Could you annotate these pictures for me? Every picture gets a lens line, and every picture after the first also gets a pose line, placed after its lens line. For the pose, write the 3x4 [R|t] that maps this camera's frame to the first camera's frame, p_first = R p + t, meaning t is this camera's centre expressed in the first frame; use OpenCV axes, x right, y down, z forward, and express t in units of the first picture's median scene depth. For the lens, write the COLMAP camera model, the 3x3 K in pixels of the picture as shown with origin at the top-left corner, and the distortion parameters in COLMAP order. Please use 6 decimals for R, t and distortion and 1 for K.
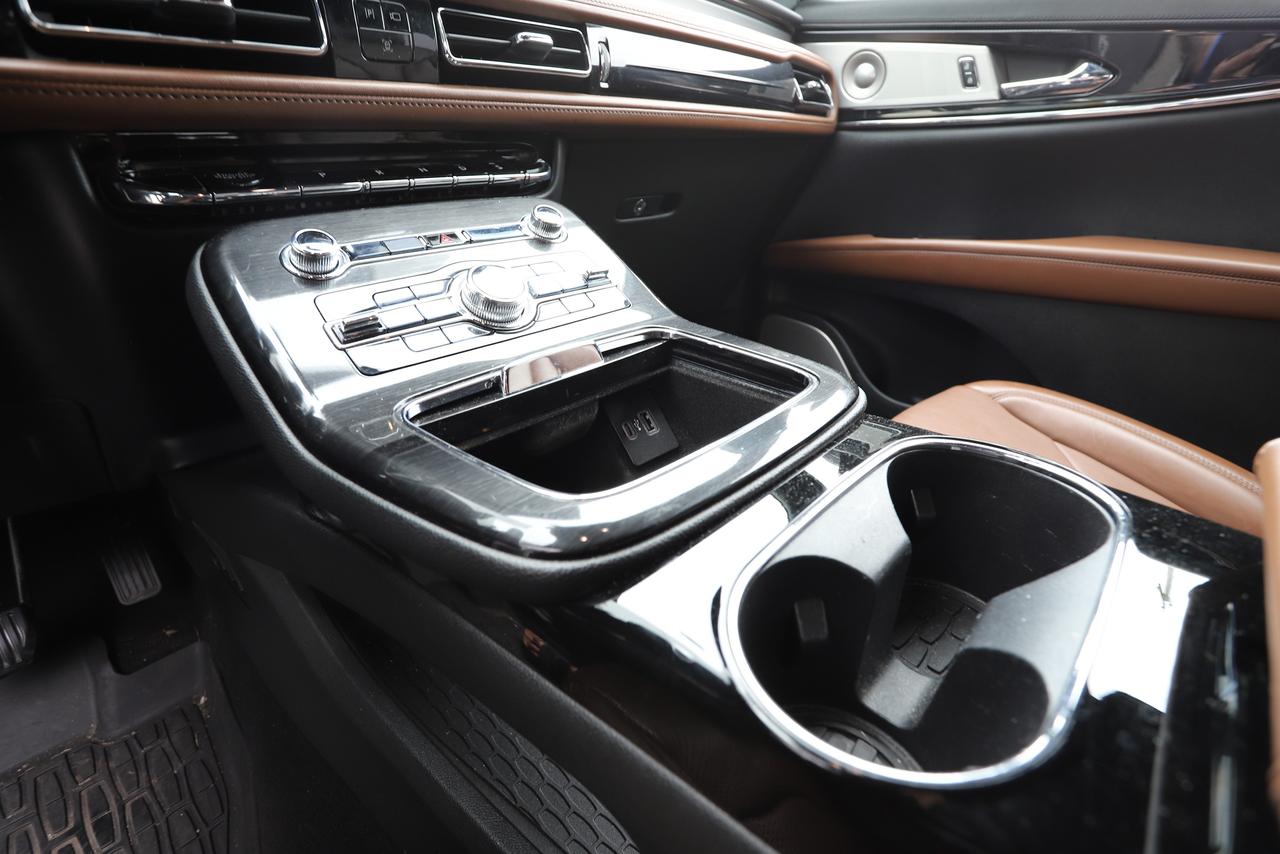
lens RADIAL K [[609.1, 0, 660.2], [0, 609.1, 393.3], [0, 0, 1]] dist [-0.041283, 0.000287]
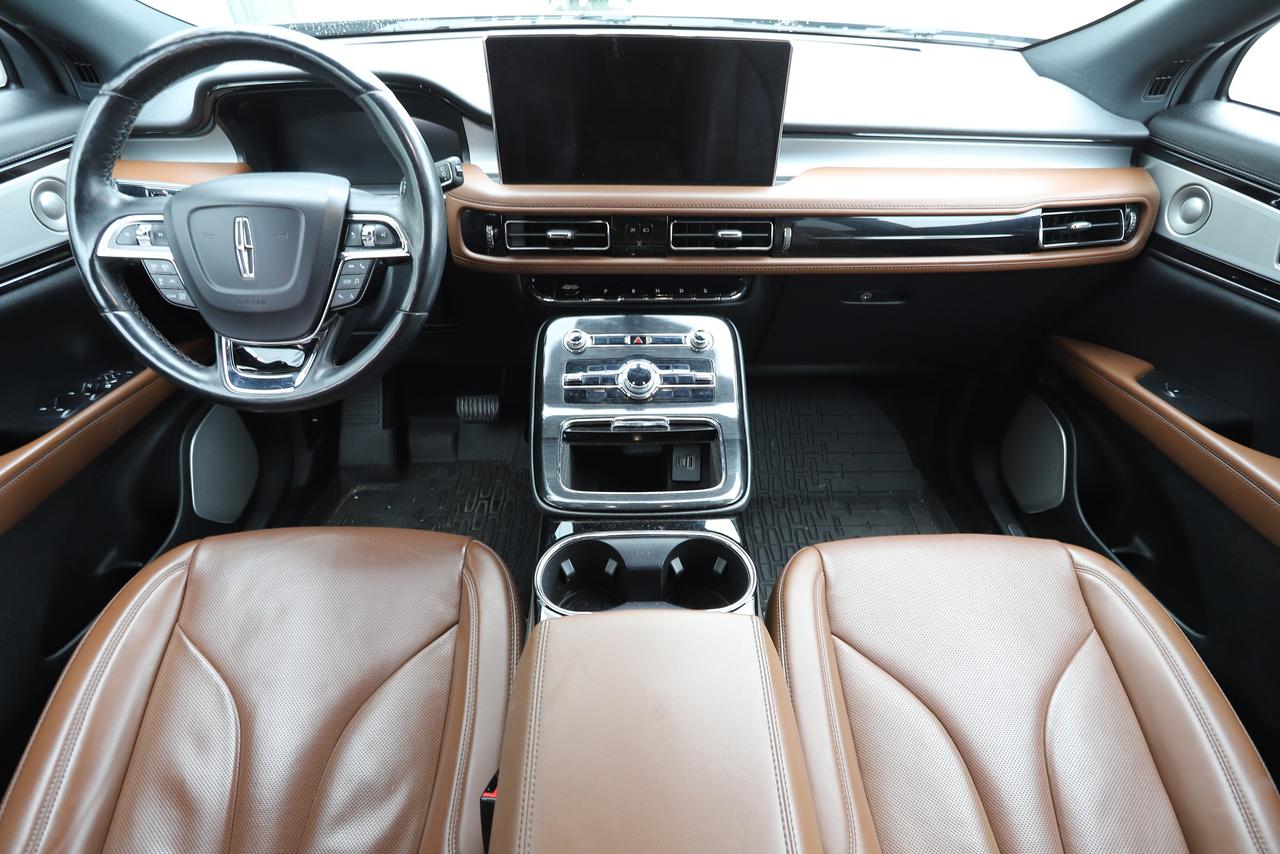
lens RADIAL K [[636.4, 0, 661.6], [0, 636.4, 422.7], [0, 0, 1]] dist [-0.095710, 0.047362]
pose [[0.703011, 0.429208, -0.567059, 0.607034], [-0.291479, 0.901197, 0.320756, -0.412538], [0.648703, -0.060209, 0.758656, -0.355280]]
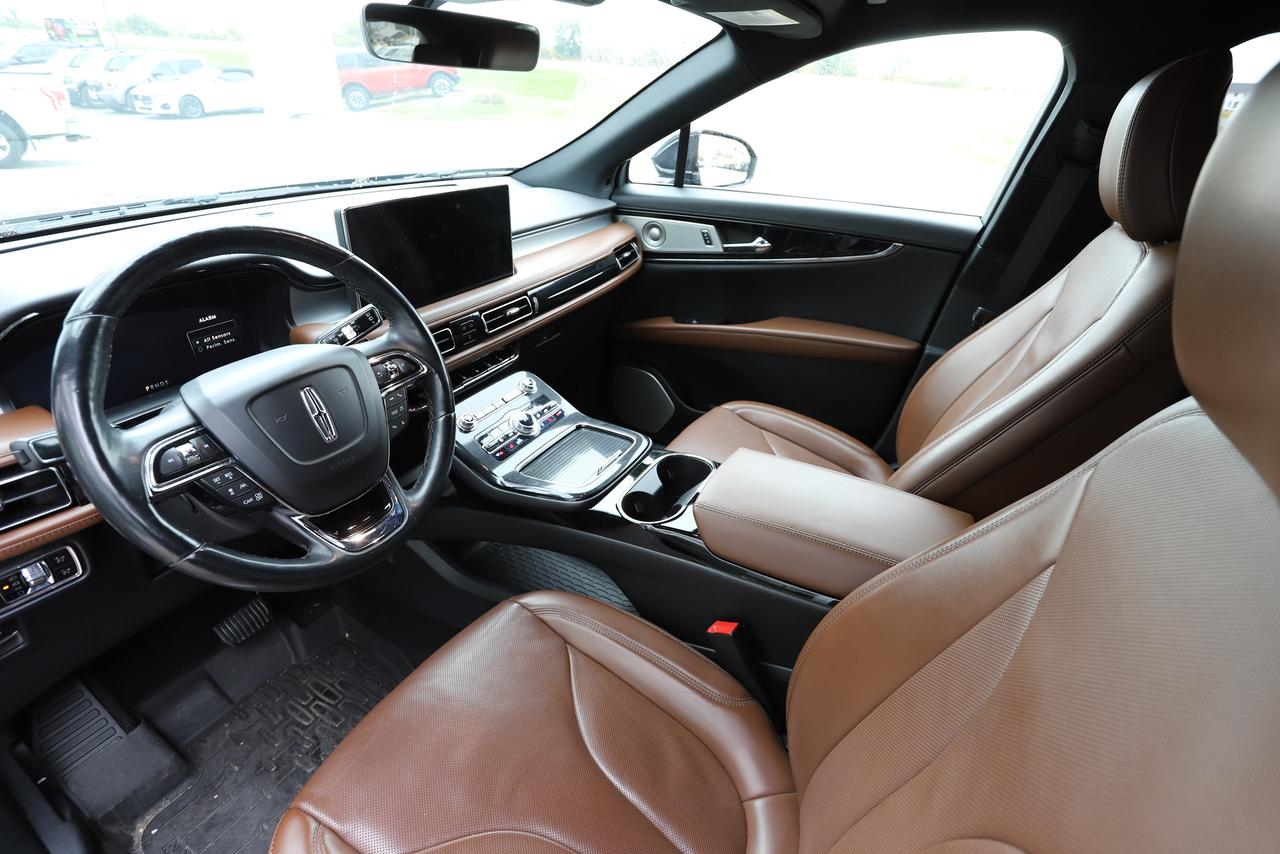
lens RADIAL K [[609.1, 0, 660.2], [0, 609.1, 393.3], [0, 0, 1]] dist [-0.041283, 0.000287]
pose [[0.964912, -0.130126, 0.228060, -0.157634], [0.125547, 0.991486, 0.034537, -0.172370], [-0.230613, -0.004693, 0.973034, -1.048581]]
